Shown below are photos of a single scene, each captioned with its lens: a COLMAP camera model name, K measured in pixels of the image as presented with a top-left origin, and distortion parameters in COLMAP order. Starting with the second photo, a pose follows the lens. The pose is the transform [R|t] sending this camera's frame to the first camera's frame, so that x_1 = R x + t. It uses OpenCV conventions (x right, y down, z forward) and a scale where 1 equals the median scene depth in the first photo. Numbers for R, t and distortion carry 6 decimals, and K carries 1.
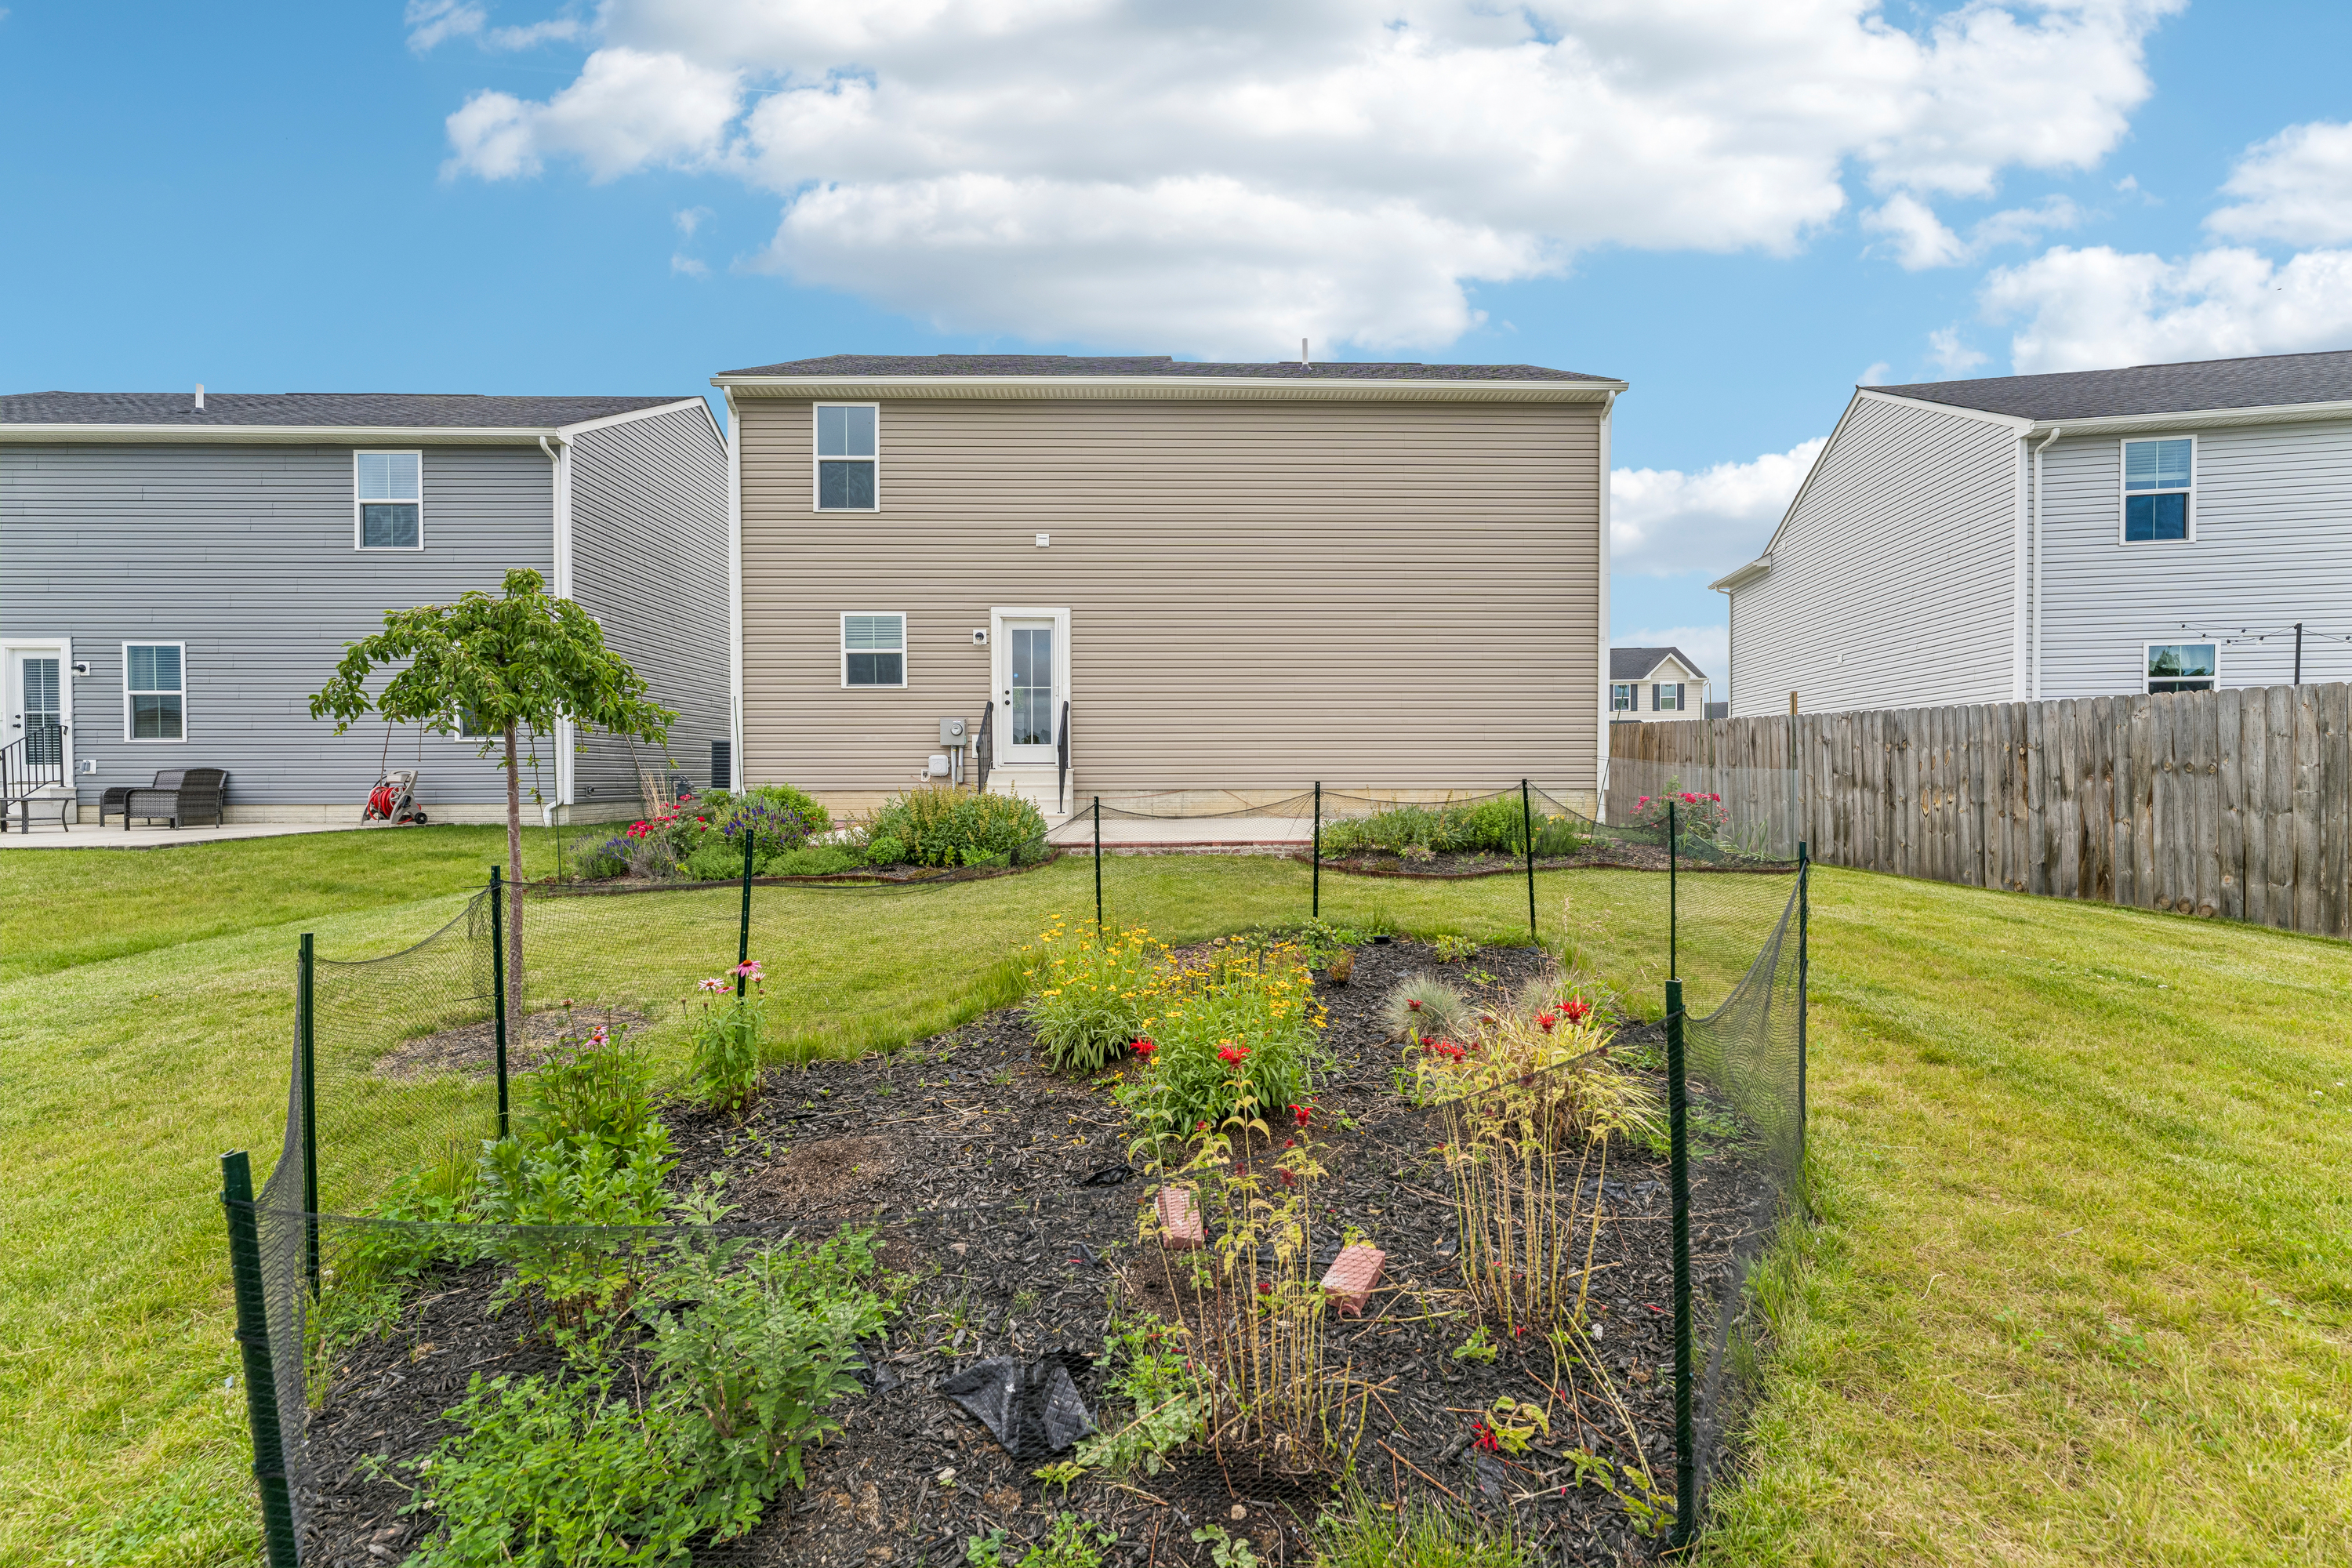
lens RADIAL K [[941.6, 0, 1165.1], [0, 941.6, 786.3], [0, 0, 1]] dist [-0.001359, -0.000198]
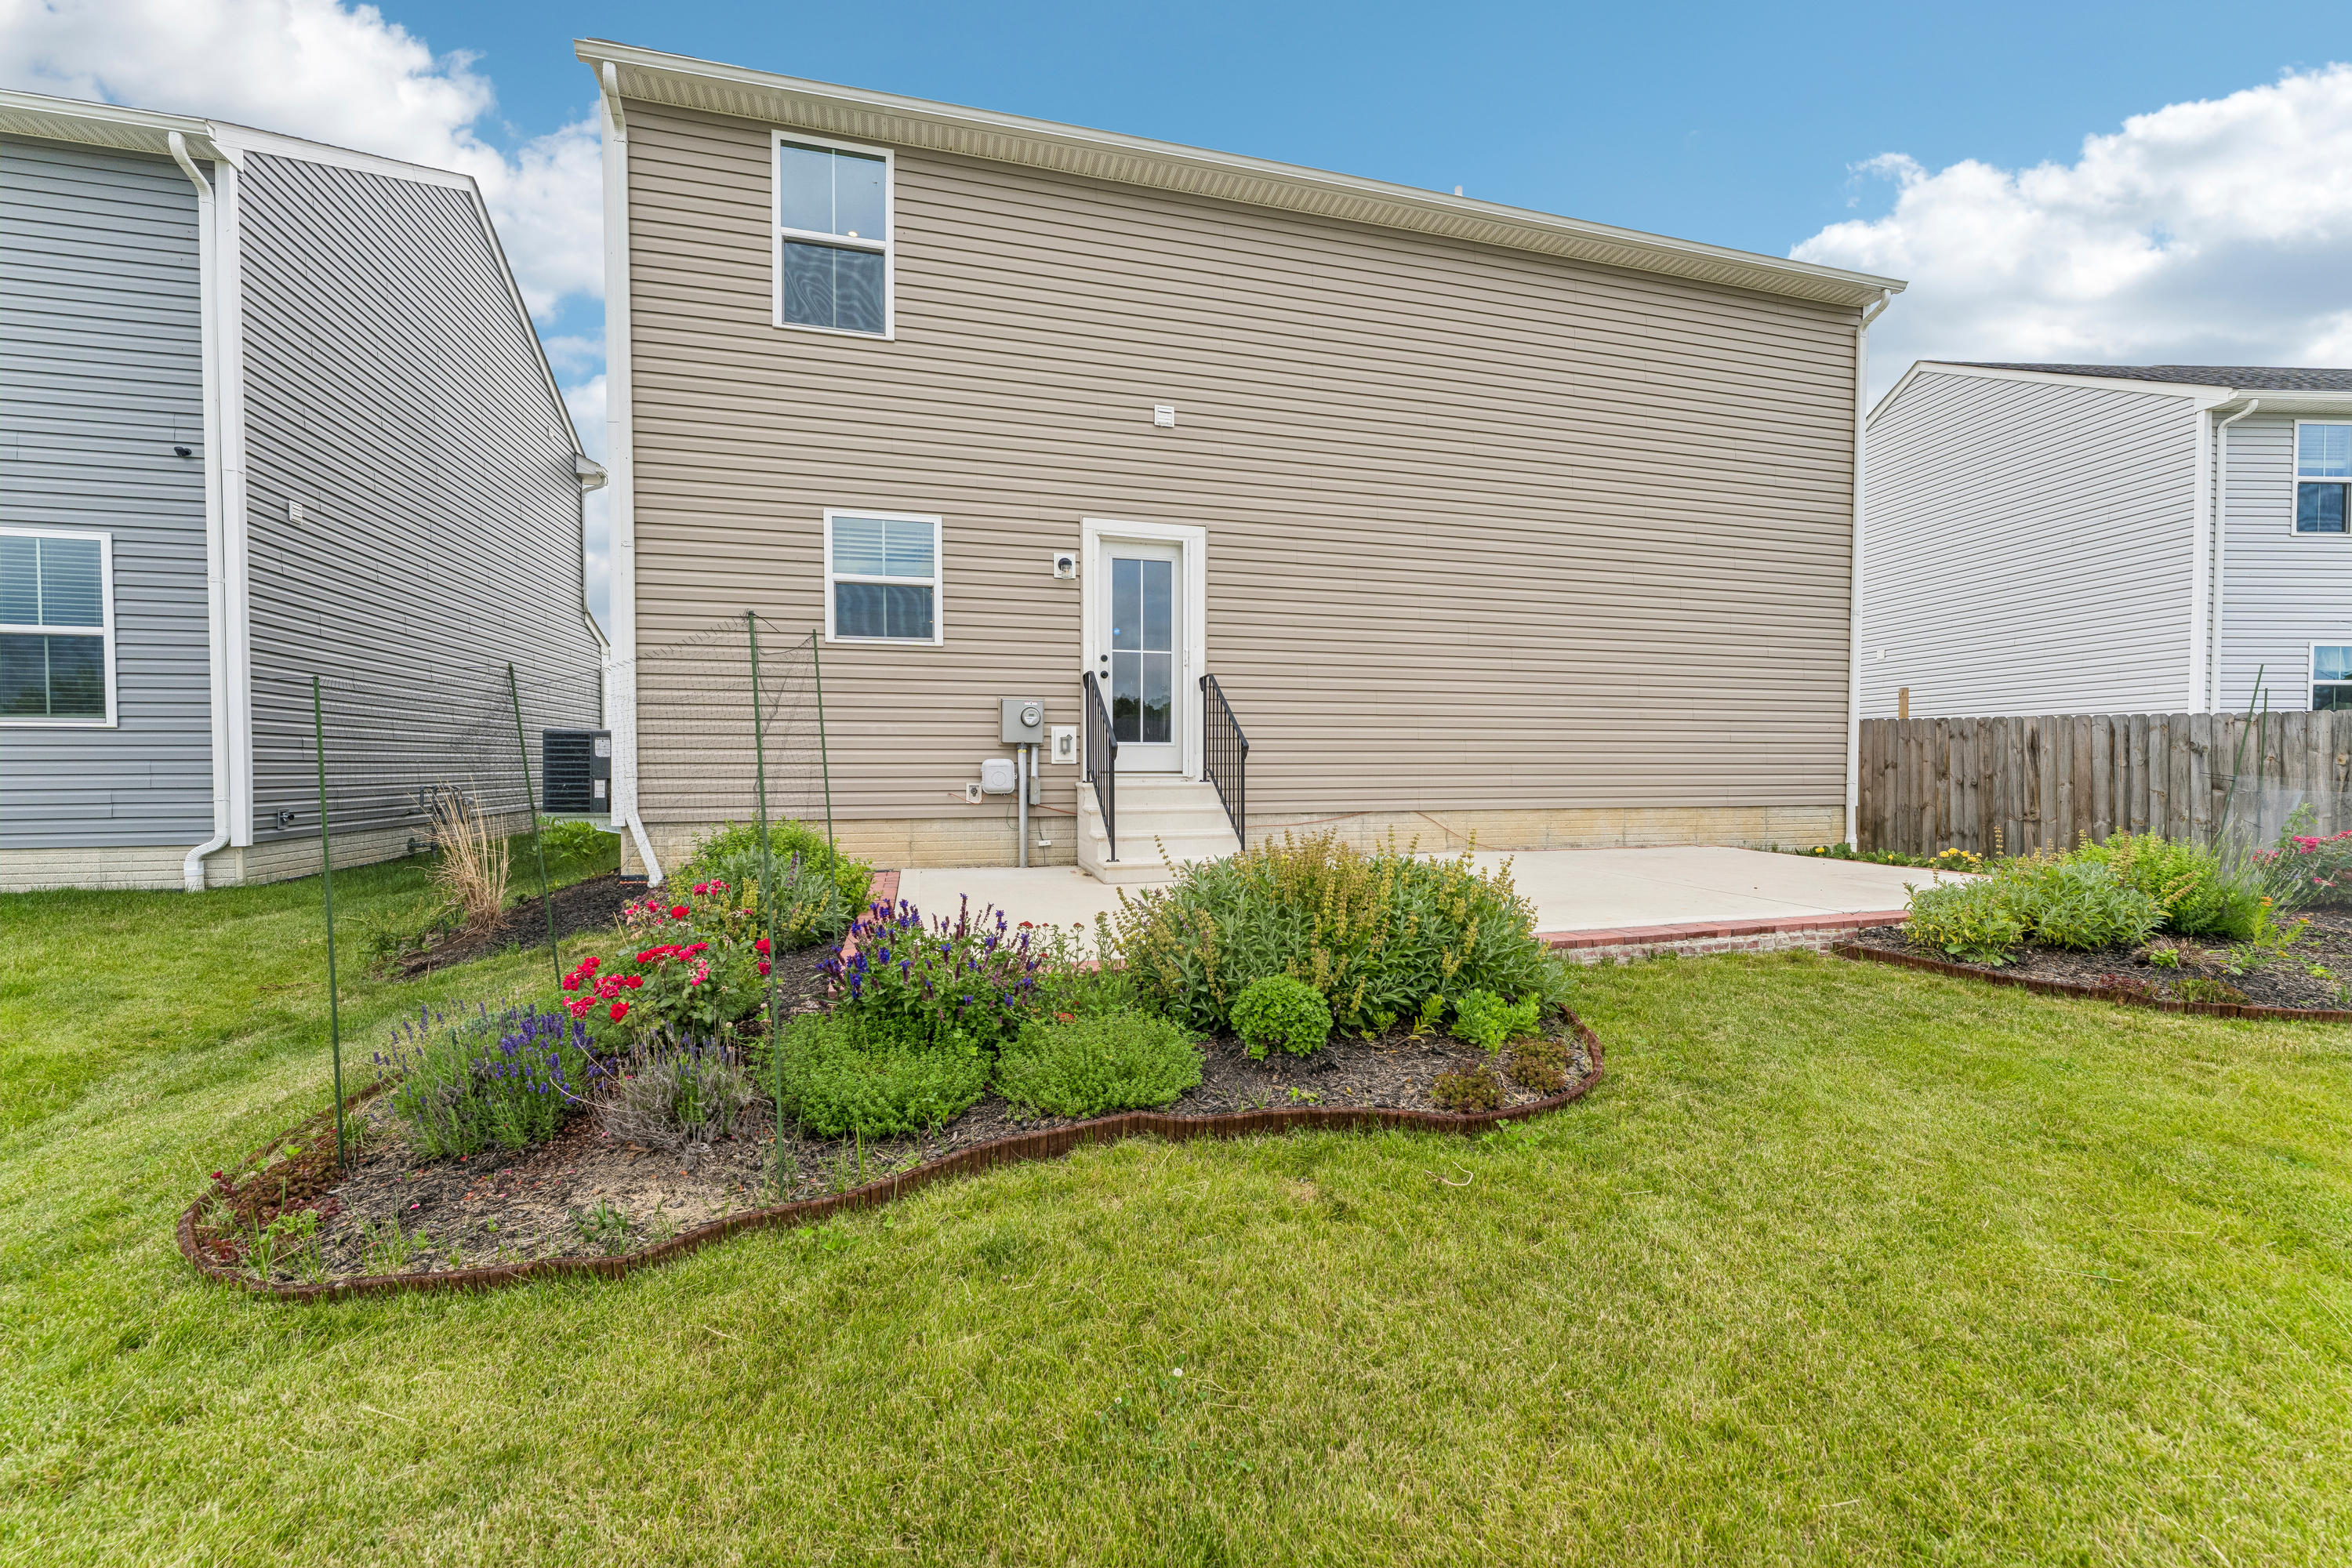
lens RADIAL K [[941.6, 0, 1179.9], [0, 941.6, 782.0], [0, 0, 1]] dist [-0.001359, -0.000198]
pose [[0.969428, -0.001757, 0.245370, -0.273939], [0.000672, 0.999990, 0.004508, -0.021042], [-0.245376, -0.004205, 0.969419, 0.389066]]
